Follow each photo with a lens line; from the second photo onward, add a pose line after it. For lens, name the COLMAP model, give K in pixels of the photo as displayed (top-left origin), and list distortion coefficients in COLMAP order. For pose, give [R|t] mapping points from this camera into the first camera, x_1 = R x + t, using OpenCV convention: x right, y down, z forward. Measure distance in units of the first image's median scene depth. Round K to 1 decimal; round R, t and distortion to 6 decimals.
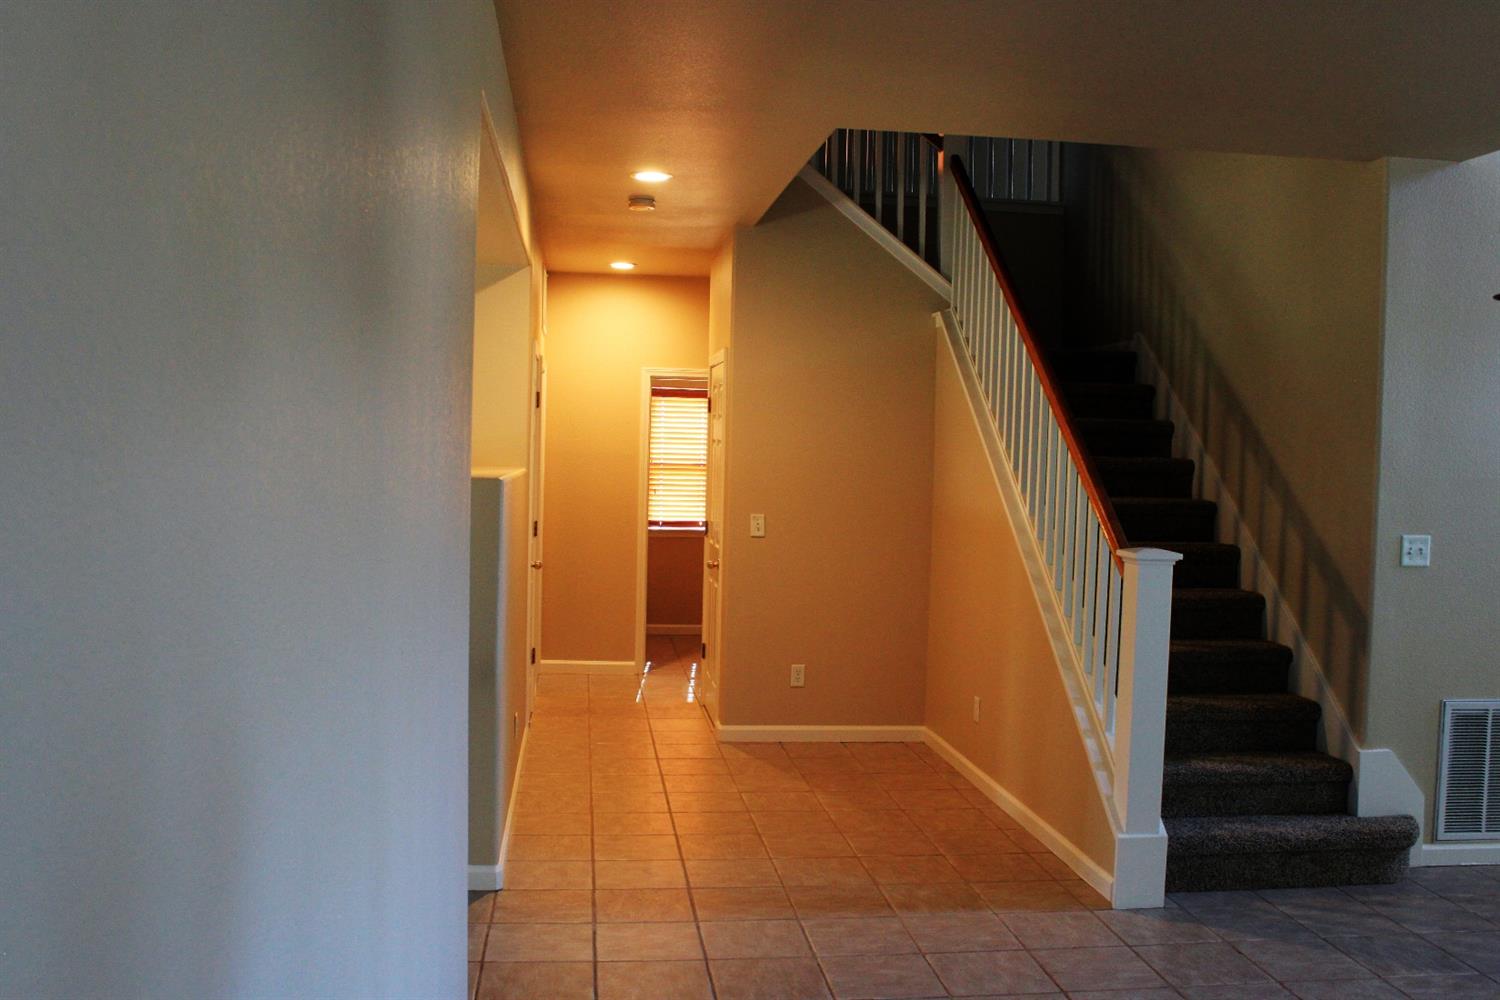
lens RADIAL K [[1388.3, 0, 758.3], [0, 1388.3, 507.3], [0, 0, 1]] dist [-0.126665, 0.000000]
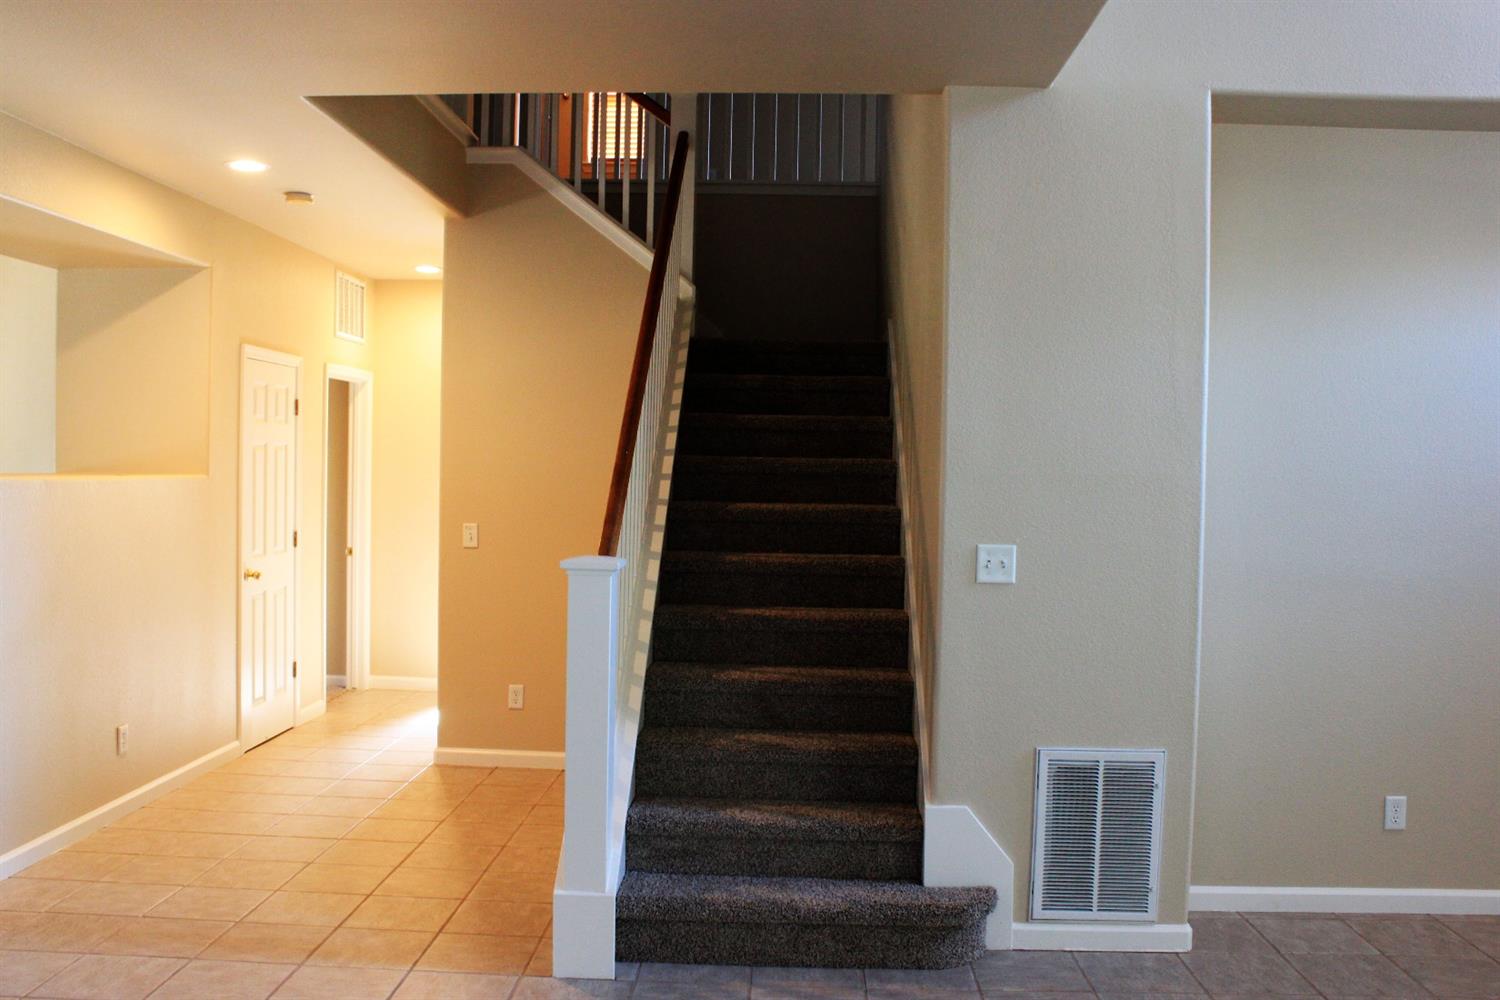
lens RADIAL K [[1388.3, 0, 751.6], [0, 1388.3, 494.0], [0, 0, 1]] dist [-0.126665, 0.000000]
pose [[0.988875, -0.005820, -0.148637, 0.466177], [0.002757, 0.999780, -0.020804, 0.006827], [0.148725, 0.020163, 0.988673, 0.143577]]
